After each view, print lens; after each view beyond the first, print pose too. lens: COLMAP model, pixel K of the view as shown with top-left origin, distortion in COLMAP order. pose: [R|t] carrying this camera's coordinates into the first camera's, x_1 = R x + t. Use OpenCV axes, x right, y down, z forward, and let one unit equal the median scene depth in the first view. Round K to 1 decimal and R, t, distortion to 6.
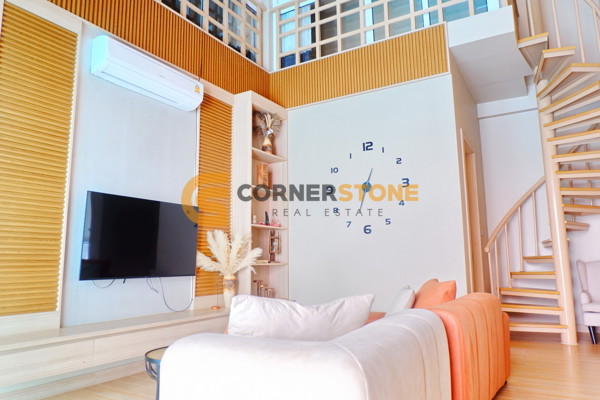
lens RADIAL K [[426.9, 0, 301.3], [0, 426.9, 198.2], [0, 0, 1]] dist [-0.021654, 0.001435]
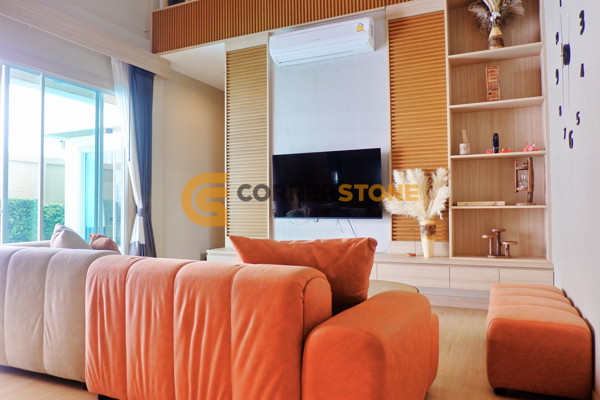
lens RADIAL K [[426.9, 0, 298.5], [0, 426.9, 194.0], [0, 0, 1]] dist [-0.021654, 0.001435]
pose [[0.094283, -0.021298, -0.995318, 0.665285], [0.154617, 0.987953, -0.006494, 0.096425], [0.983465, -0.153281, 0.096440, 0.684214]]
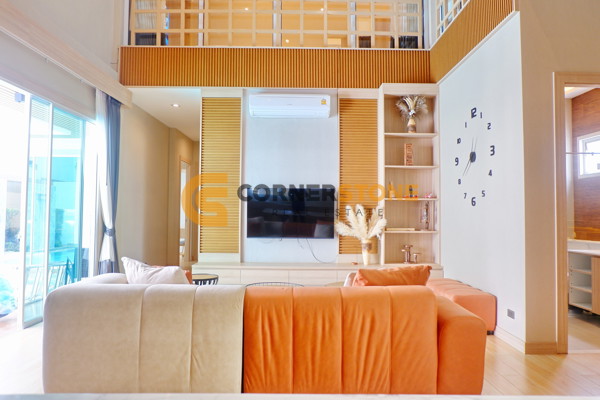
lens RADIAL K [[426.9, 0, 301.1], [0, 426.9, 195.7], [0, 0, 1]] dist [-0.021654, 0.001435]
pose [[0.514916, -0.020343, -0.856999, 0.836966], [0.114415, 0.992405, 0.045188, -0.030064], [0.849571, -0.121321, 0.513333, 0.200774]]
